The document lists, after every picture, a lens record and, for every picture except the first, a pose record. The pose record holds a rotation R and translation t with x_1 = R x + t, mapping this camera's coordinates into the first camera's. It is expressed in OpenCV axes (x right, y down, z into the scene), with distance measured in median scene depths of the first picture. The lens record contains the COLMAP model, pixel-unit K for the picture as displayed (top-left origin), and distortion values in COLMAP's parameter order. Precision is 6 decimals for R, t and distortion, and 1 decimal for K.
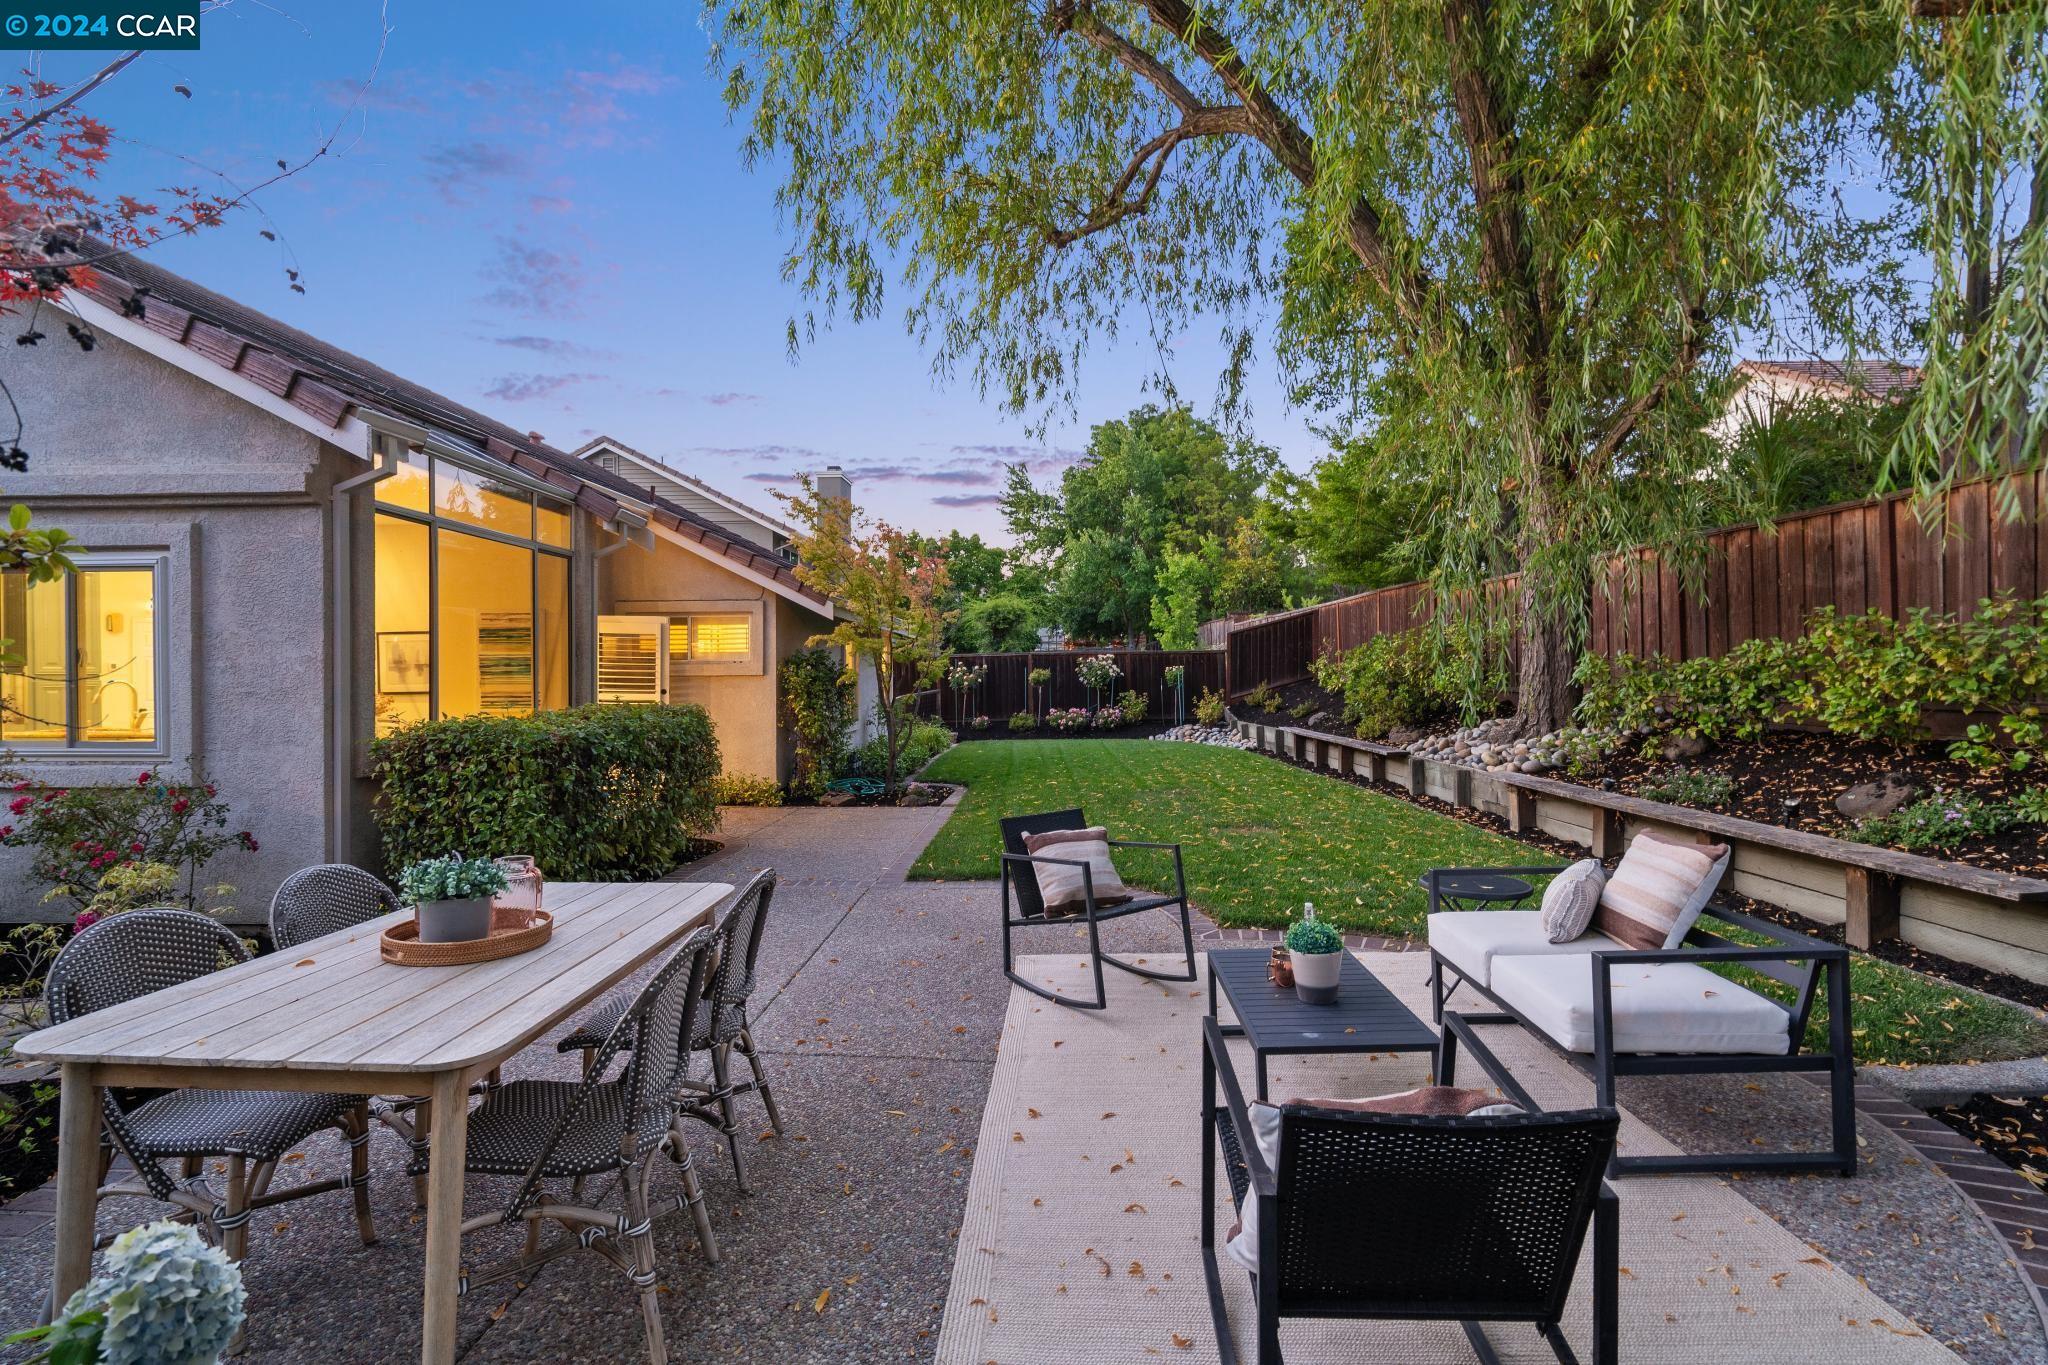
lens RADIAL K [[948.4, 0, 1028.6], [0, 948.4, 661.4], [0, 0, 1]] dist [0.000130, -0.000695]
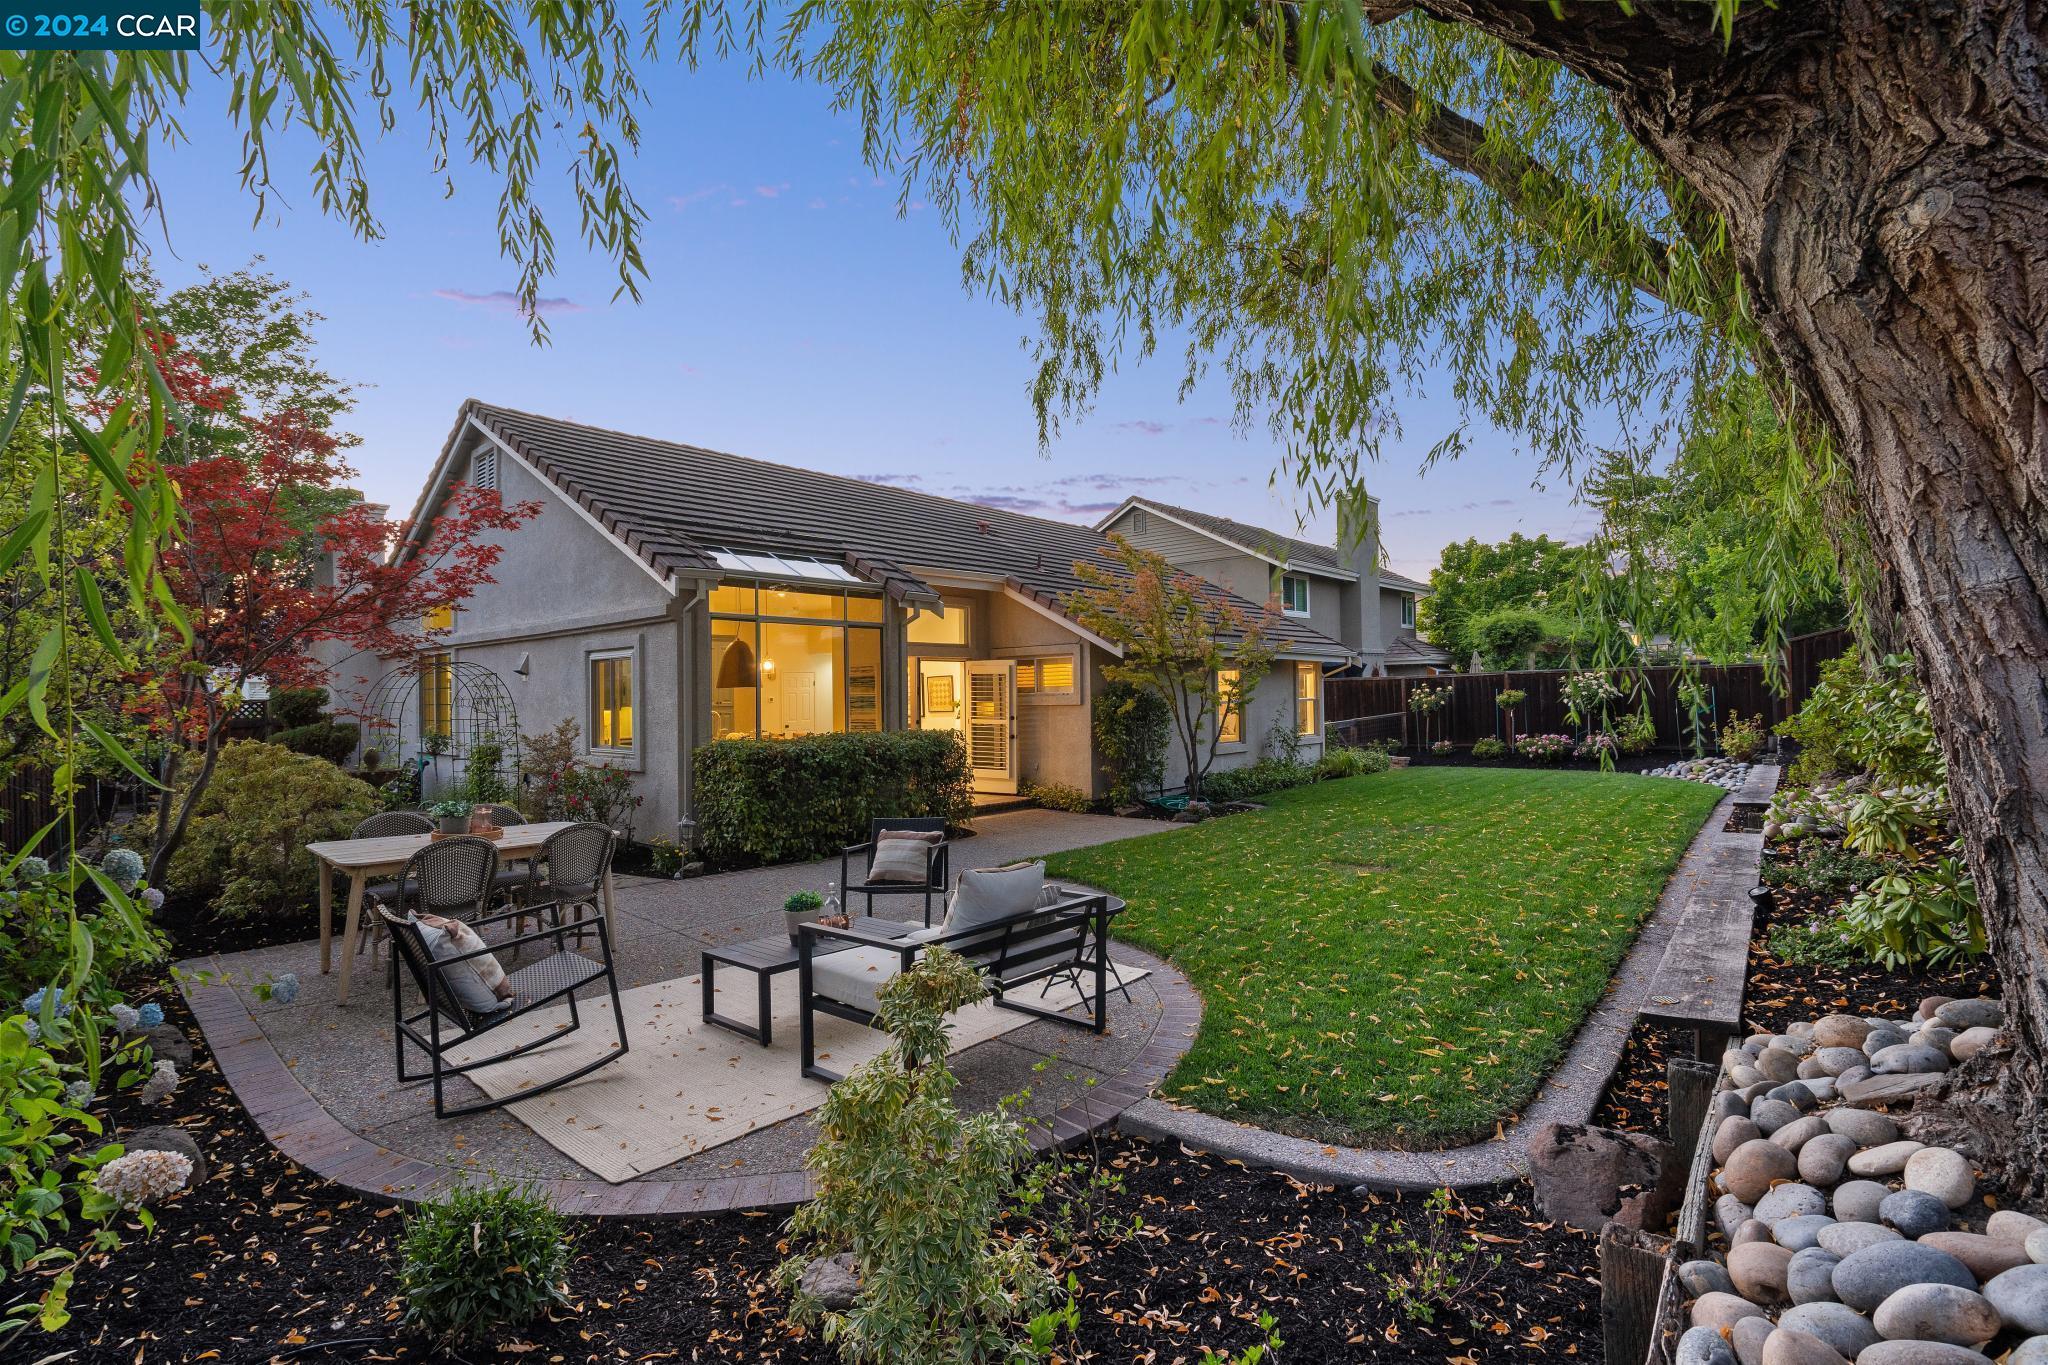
lens RADIAL K [[978.6, 0, 1074.2], [0, 978.6, 635.8], [0, 0, 1]] dist [0.002067, 0.000216]
pose [[0.771899, -0.042932, -0.634294, 0.291667], [0.019310, 0.998840, -0.044107, -0.010689], [0.635452, 0.021798, 0.771833, 0.011675]]
